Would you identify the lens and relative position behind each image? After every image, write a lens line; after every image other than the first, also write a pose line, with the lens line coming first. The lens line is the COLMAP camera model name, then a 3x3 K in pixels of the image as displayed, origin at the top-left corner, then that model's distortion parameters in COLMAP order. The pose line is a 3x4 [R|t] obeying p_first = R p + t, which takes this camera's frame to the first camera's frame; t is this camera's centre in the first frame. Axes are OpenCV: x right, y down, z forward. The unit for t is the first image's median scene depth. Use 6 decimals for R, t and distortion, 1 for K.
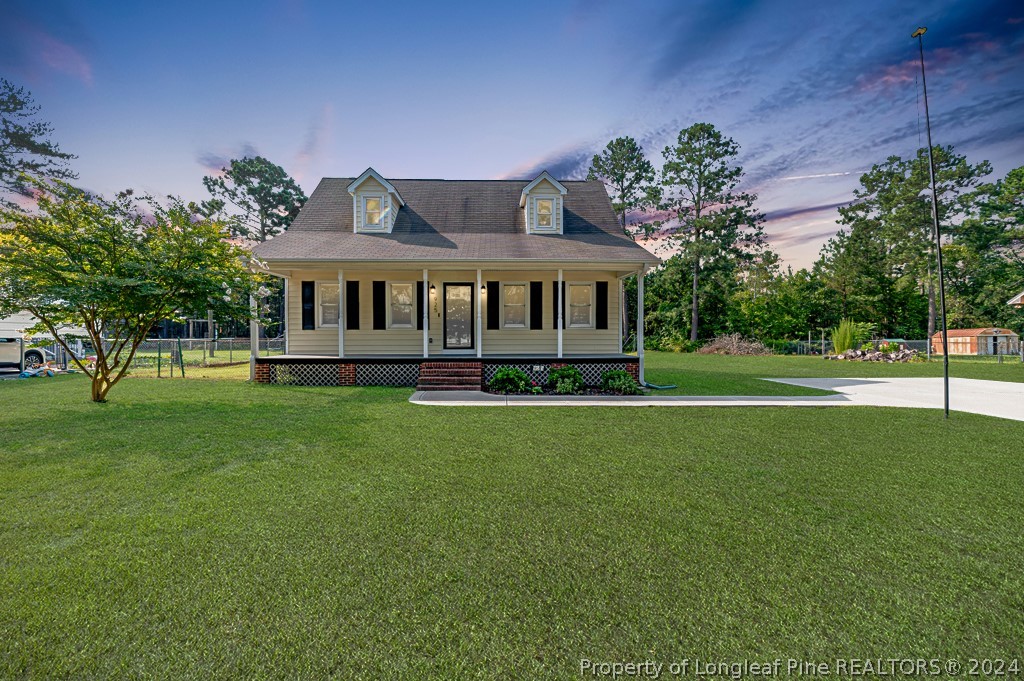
lens RADIAL K [[410.8, 0, 512.0], [0, 410.8, 340.5], [0, 0, 1]] dist [0.007556, -0.000884]
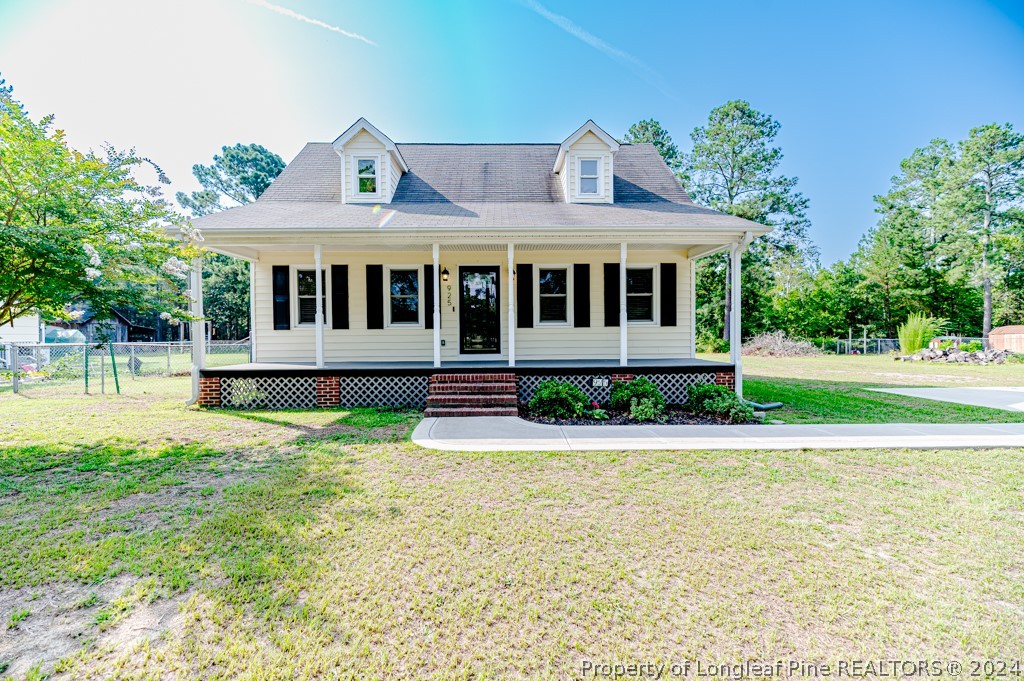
lens RADIAL K [[390.0, 0, 512.7], [0, 390.0, 342.2], [0, 0, 1]] dist [0.005786, -0.000154]
pose [[0.999929, -0.007005, -0.009671, -0.056087], [0.007055, 0.999962, 0.005117, -0.003526], [0.009634, -0.005185, 0.999940, 0.252354]]
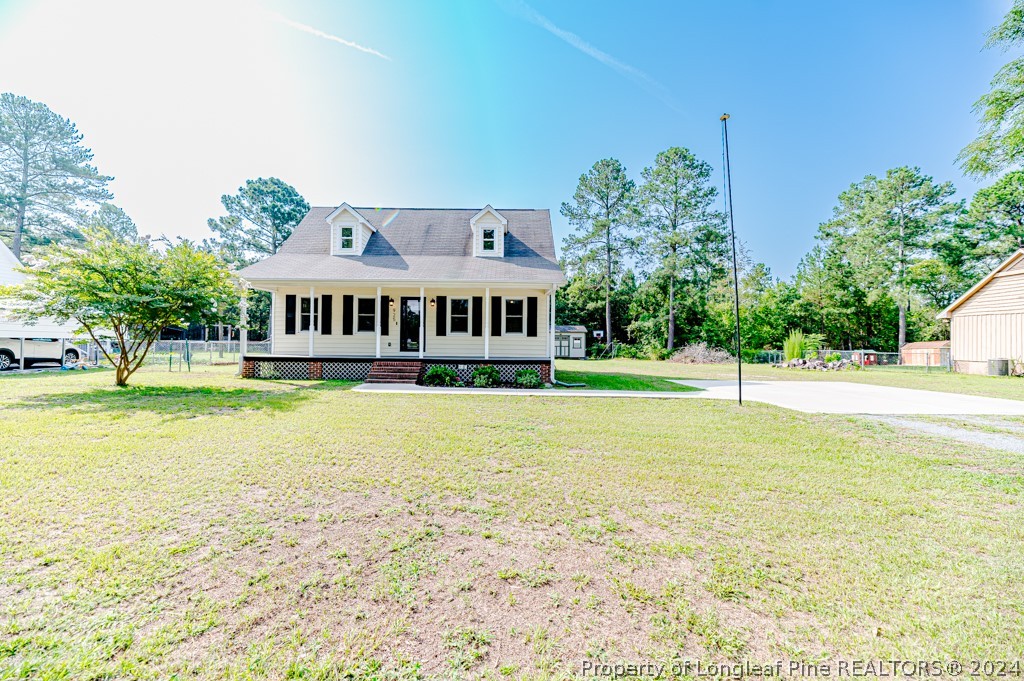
lens RADIAL K [[424.7, 0, 527.9], [0, 424.7, 336.8], [0, 0, 1]] dist [0.007617, -0.000111]
pose [[0.999445, 0.011344, -0.031320, 0.223536], [-0.012225, 0.999530, -0.028096, 0.007183], [0.030986, 0.028464, 0.999114, -0.216198]]
